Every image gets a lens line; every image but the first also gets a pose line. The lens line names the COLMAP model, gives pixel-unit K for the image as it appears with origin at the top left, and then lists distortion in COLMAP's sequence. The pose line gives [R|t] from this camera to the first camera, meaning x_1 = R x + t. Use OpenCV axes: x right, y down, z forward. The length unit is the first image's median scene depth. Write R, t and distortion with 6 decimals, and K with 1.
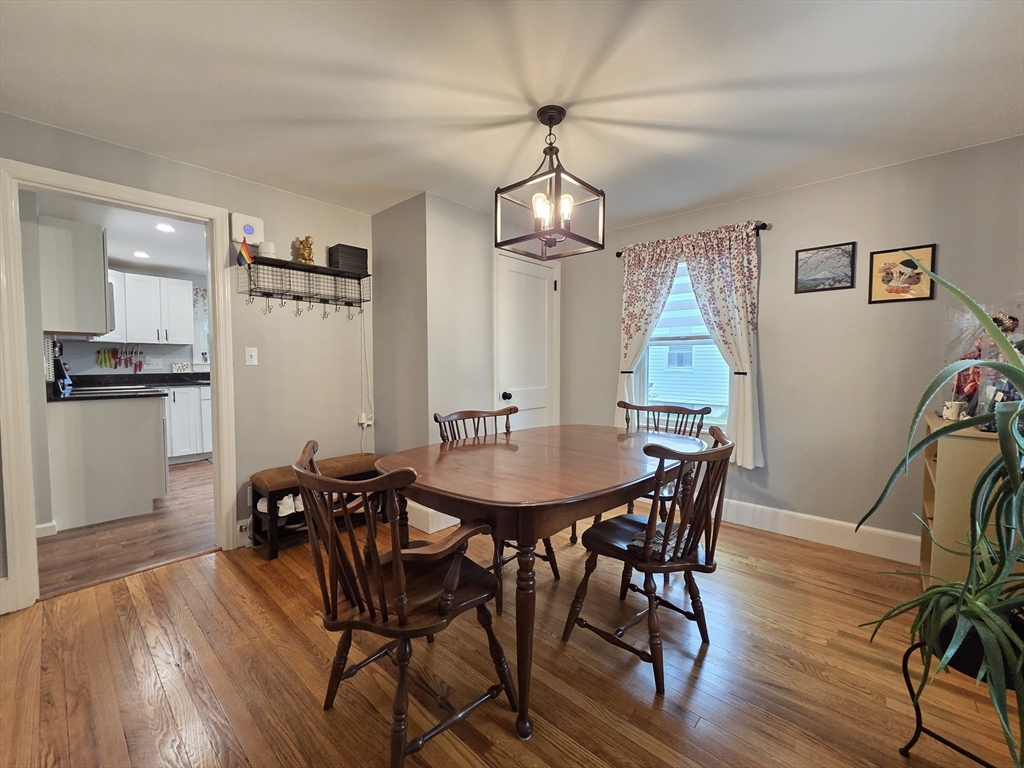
lens RADIAL K [[417.3, 0, 512.0], [0, 417.3, 384.0], [0, 0, 1]] dist [-0.000897, -0.000068]
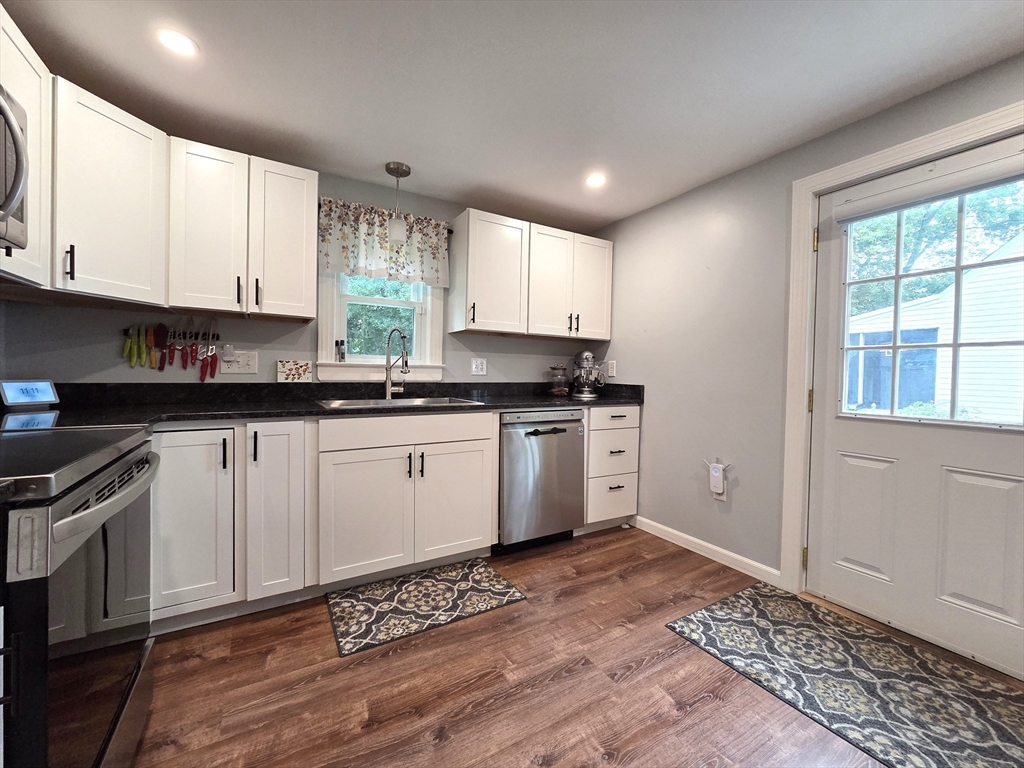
lens RADIAL K [[418.6, 0, 512.0], [0, 418.6, 384.0], [0, 0, 1]] dist [0.000318, 0.000043]
pose [[0.954643, 0.022509, -0.296902, -0.451208], [-0.031548, 0.999172, -0.025687, -0.022255], [0.296078, 0.033889, 0.954563, 0.668636]]
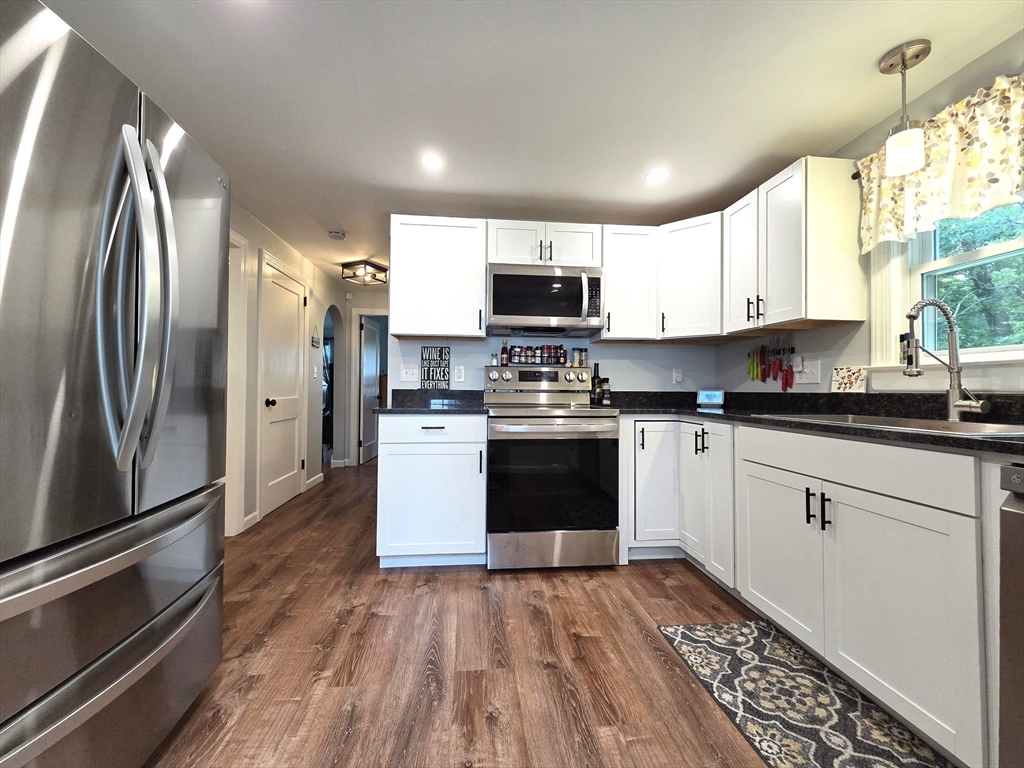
lens RADIAL K [[418.6, 0, 512.0], [0, 418.6, 384.0], [0, 0, 1]] dist [0.000318, 0.000043]
pose [[-0.667556, -0.013147, -0.744443, -0.304678], [-0.047075, 0.998589, 0.024577, -0.031753], [0.743070, 0.051451, -0.667233, 1.092760]]
